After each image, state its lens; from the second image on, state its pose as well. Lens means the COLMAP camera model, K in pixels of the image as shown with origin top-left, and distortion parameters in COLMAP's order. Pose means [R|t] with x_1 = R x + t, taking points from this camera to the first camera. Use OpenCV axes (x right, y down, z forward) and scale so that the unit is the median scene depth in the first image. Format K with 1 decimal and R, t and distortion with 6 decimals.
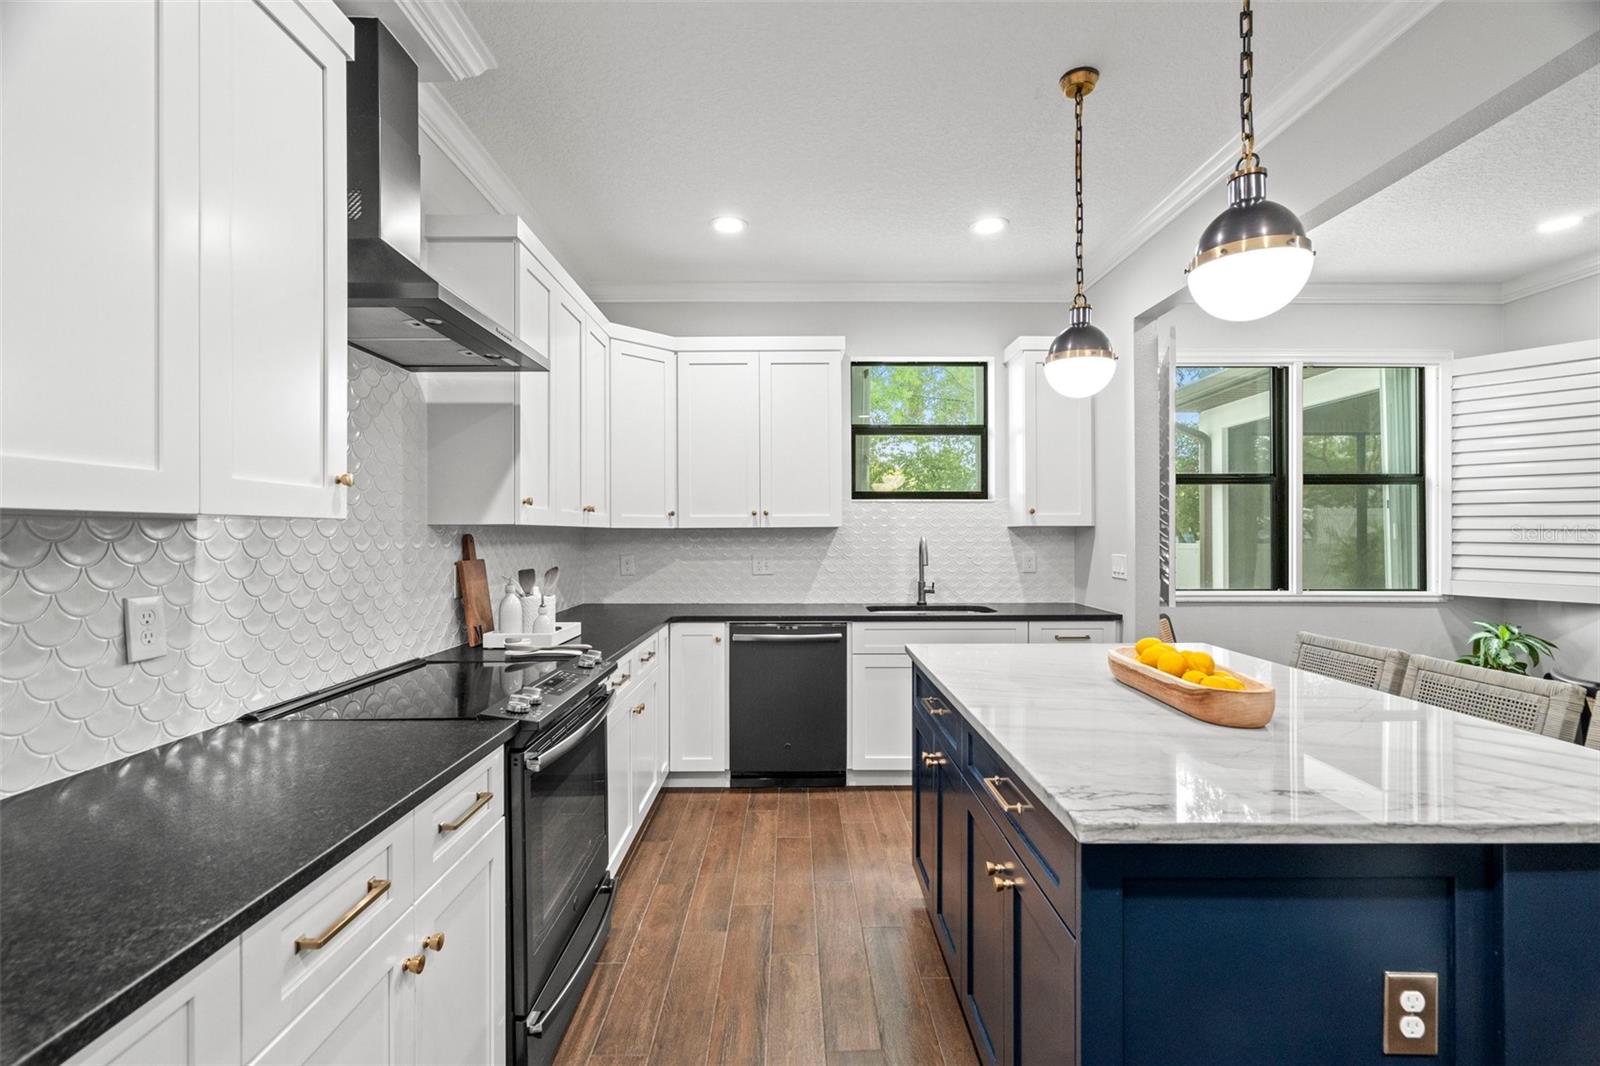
lens RADIAL K [[719.4, 0, 793.9], [0, 719.4, 537.0], [0, 0, 1]] dist [-0.000415, 0.000493]
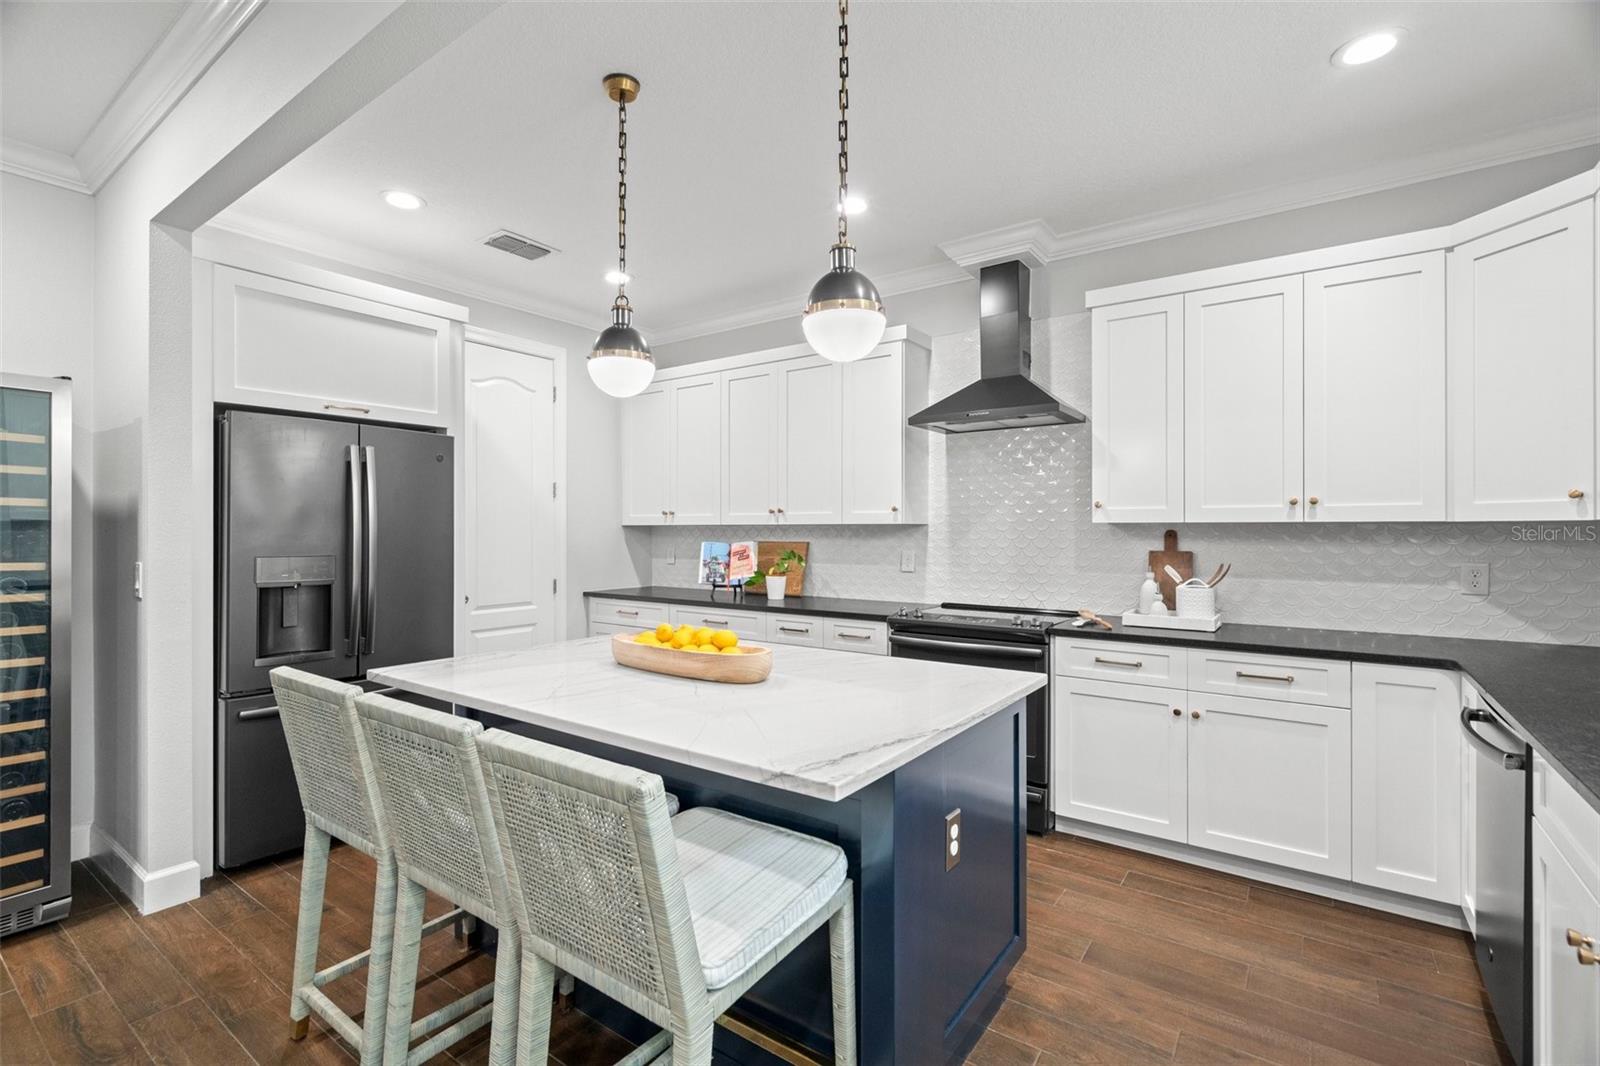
lens RADIAL K [[726.5, 0, 798.9], [0, 726.5, 524.6], [0, 0, 1]] dist [-0.002568, -0.000034]
pose [[-0.583297, -0.002993, -0.812254, 0.774631], [-0.001171, 0.999995, -0.002843, -0.007270], [0.812258, -0.000707, -0.583298, 1.020305]]
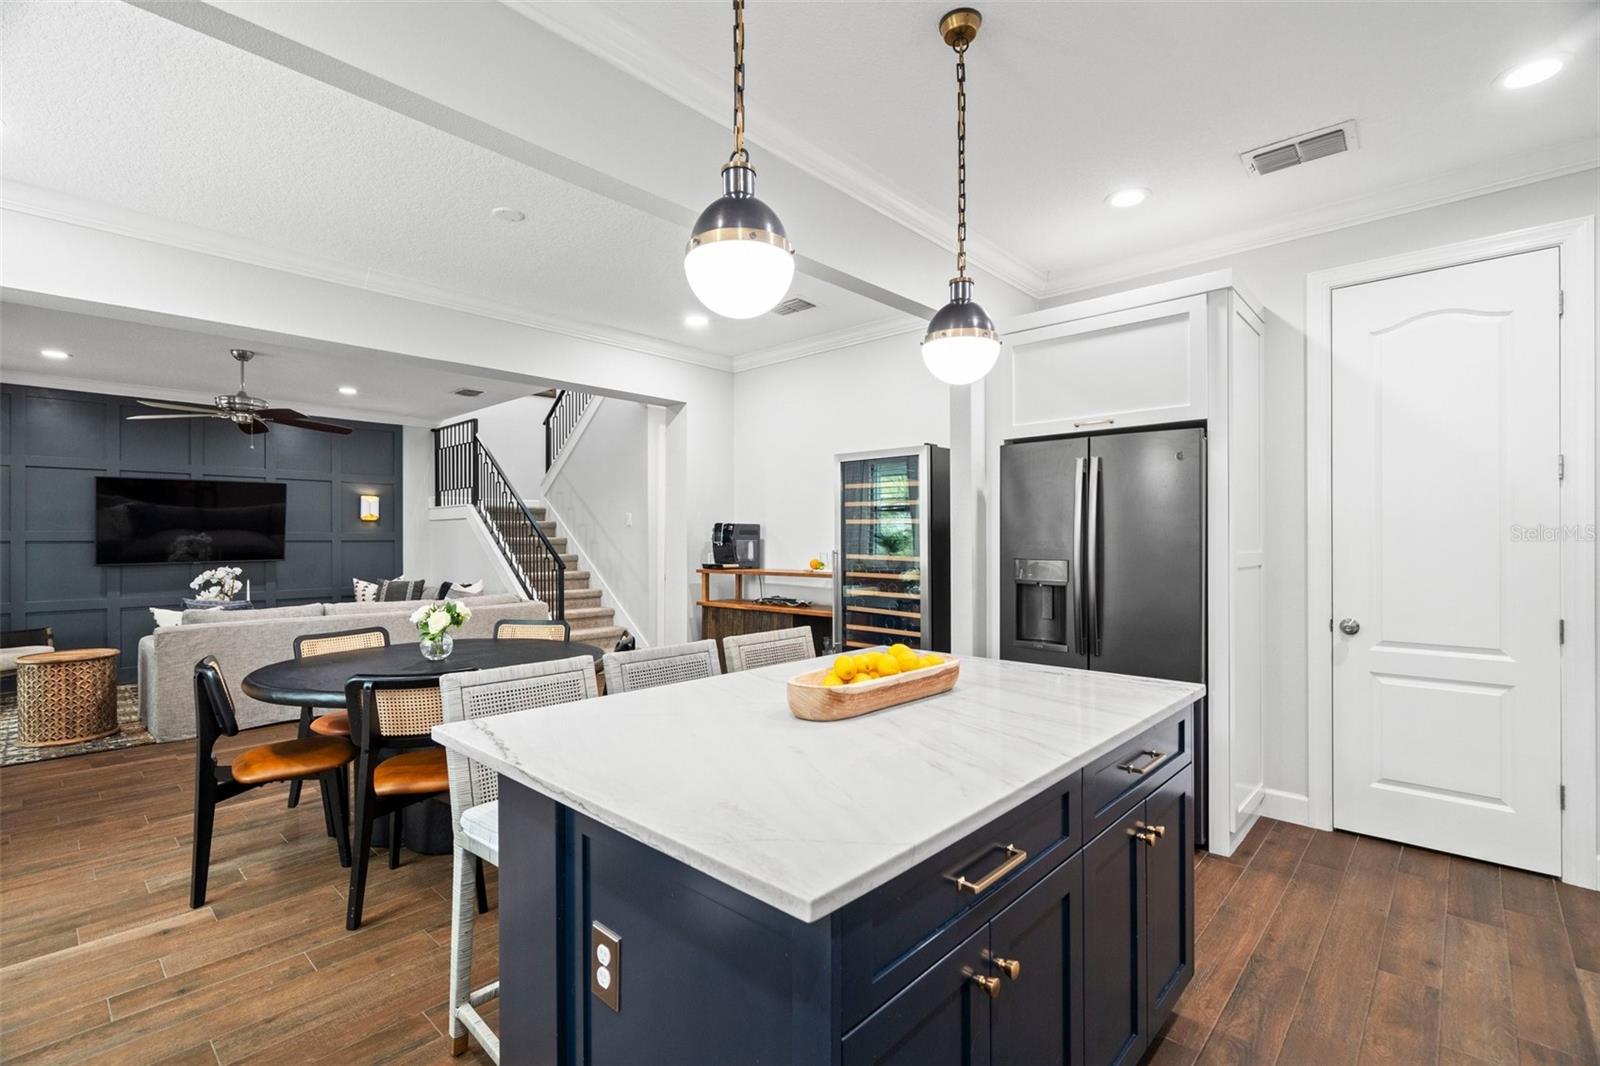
lens RADIAL K [[719.4, 0, 793.9], [0, 719.4, 537.0], [0, 0, 1]] dist [-0.000415, 0.000493]
pose [[-0.729408, 0.005023, 0.684060, -0.044906], [0.003343, 0.999987, -0.003778, 0.000460], [-0.684070, -0.000469, -0.729416, 1.004296]]
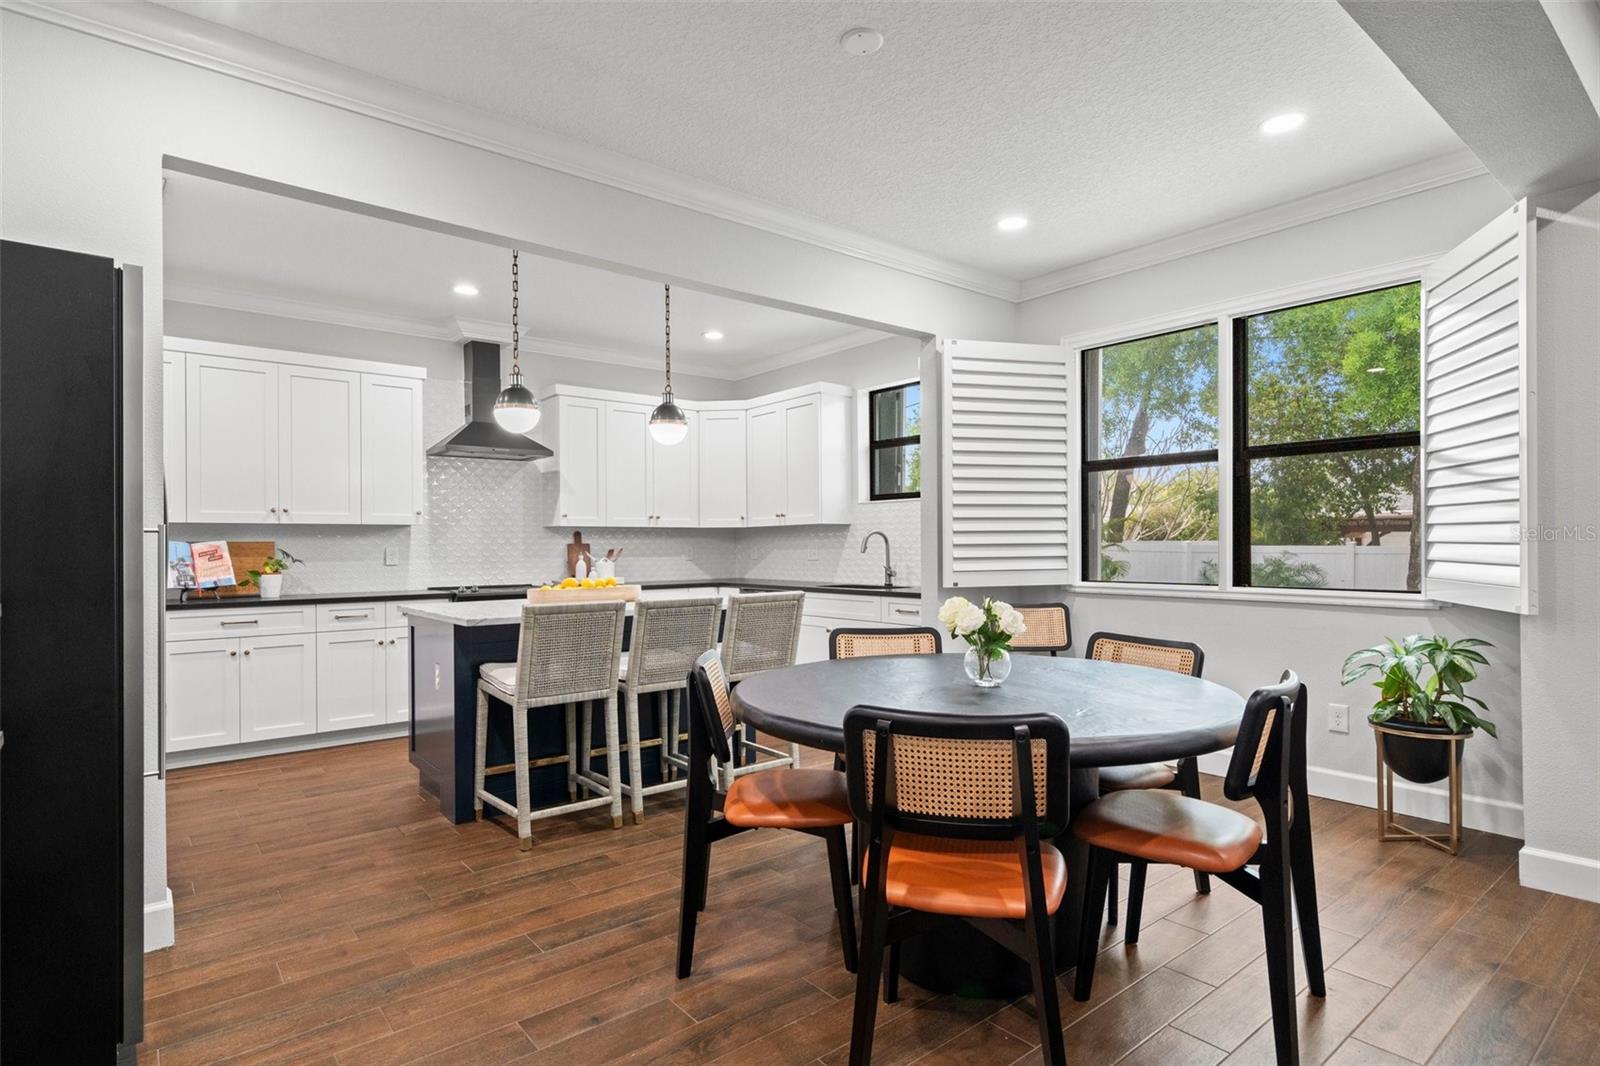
lens RADIAL K [[828.0, 0, 797.8], [0, 828.0, 540.7], [0, 0, 1]] dist [0.004470, 0.001855]
pose [[0.634713, -0.005004, -0.772731, 1.526640], [0.002034, 0.999986, -0.004804, 0.030698], [0.772745, 0.001477, 0.634715, -0.025827]]
